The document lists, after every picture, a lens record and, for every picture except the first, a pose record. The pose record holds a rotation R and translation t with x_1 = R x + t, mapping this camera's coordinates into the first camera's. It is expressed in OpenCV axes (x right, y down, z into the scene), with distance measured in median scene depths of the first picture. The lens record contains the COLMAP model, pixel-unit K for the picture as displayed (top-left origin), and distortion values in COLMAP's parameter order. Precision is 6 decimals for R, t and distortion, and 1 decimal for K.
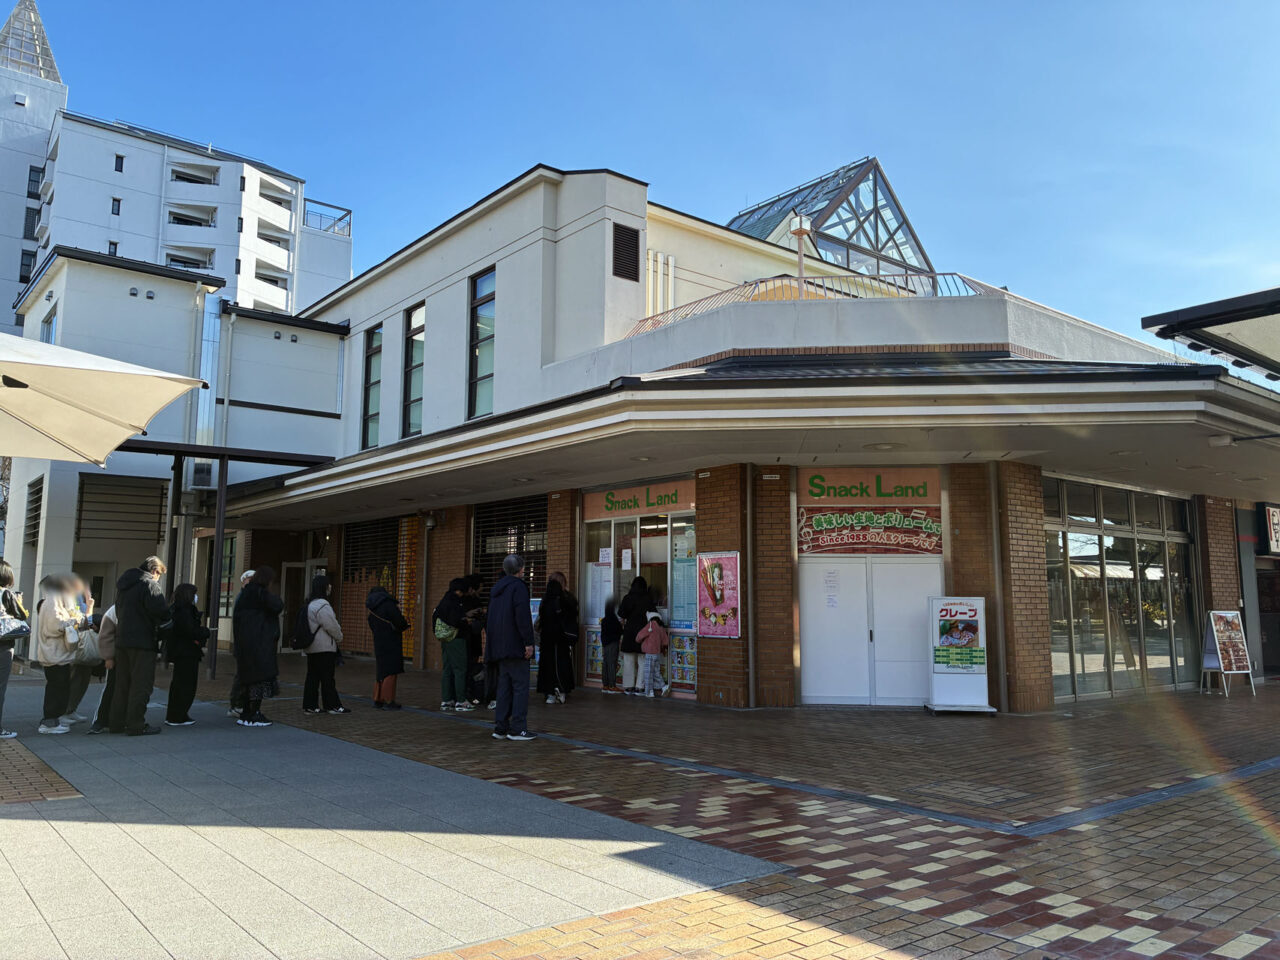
lens RADIAL K [[966.0, 0, 640.0], [0, 966.0, 480.0], [0, 0, 1]] dist [0.056728, -0.077411]
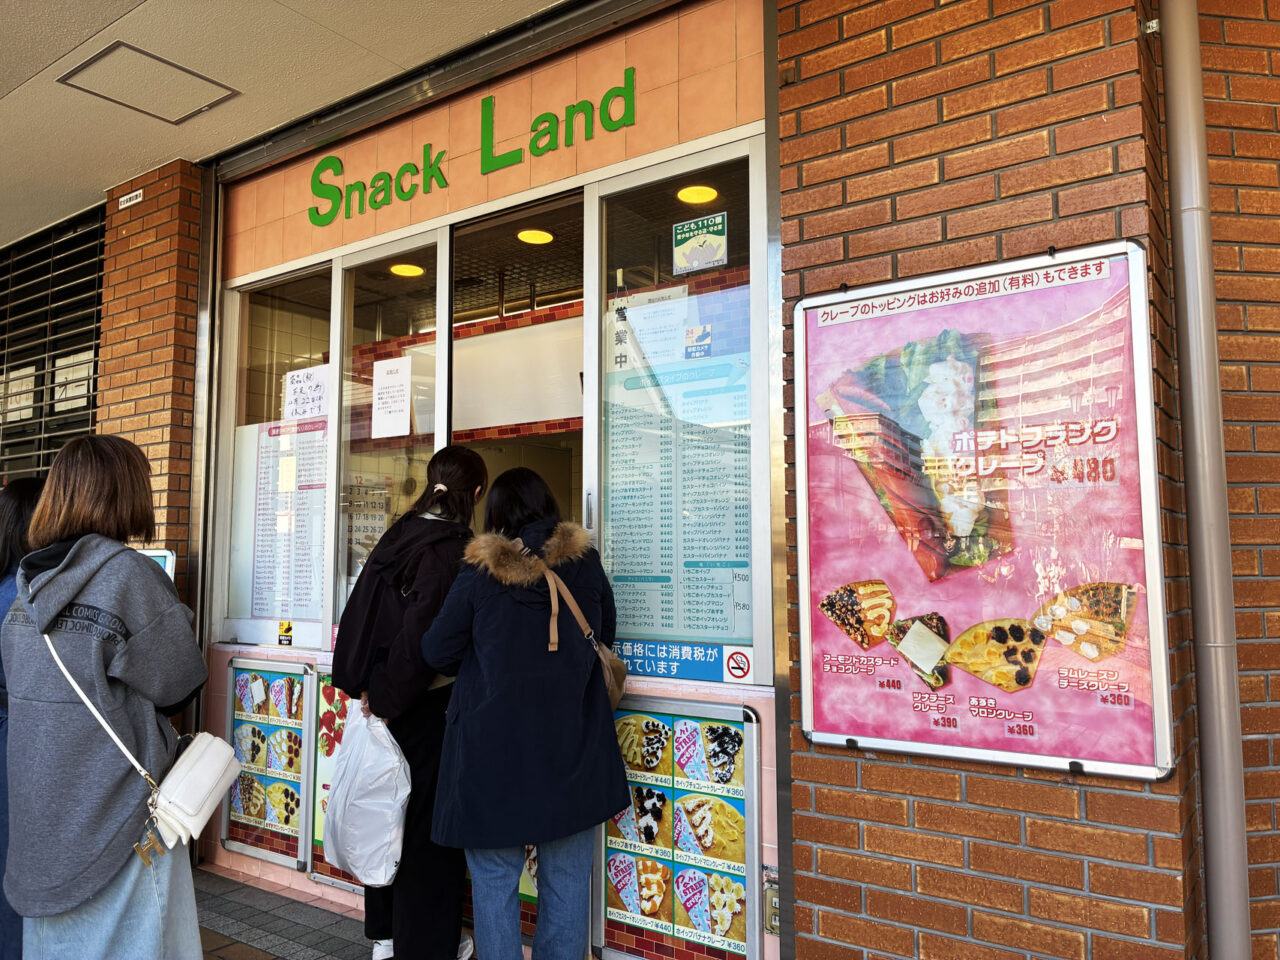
lens RADIAL K [[966.0, 0, 640.0], [0, 966.0, 480.0], [0, 0, 1]] dist [0.056728, -0.077411]
pose [[0.963202, 0.016094, 0.268296, -0.019605], [-0.025722, 0.999144, 0.032409, 0.096487], [-0.267545, -0.038118, 0.962791, 0.750633]]
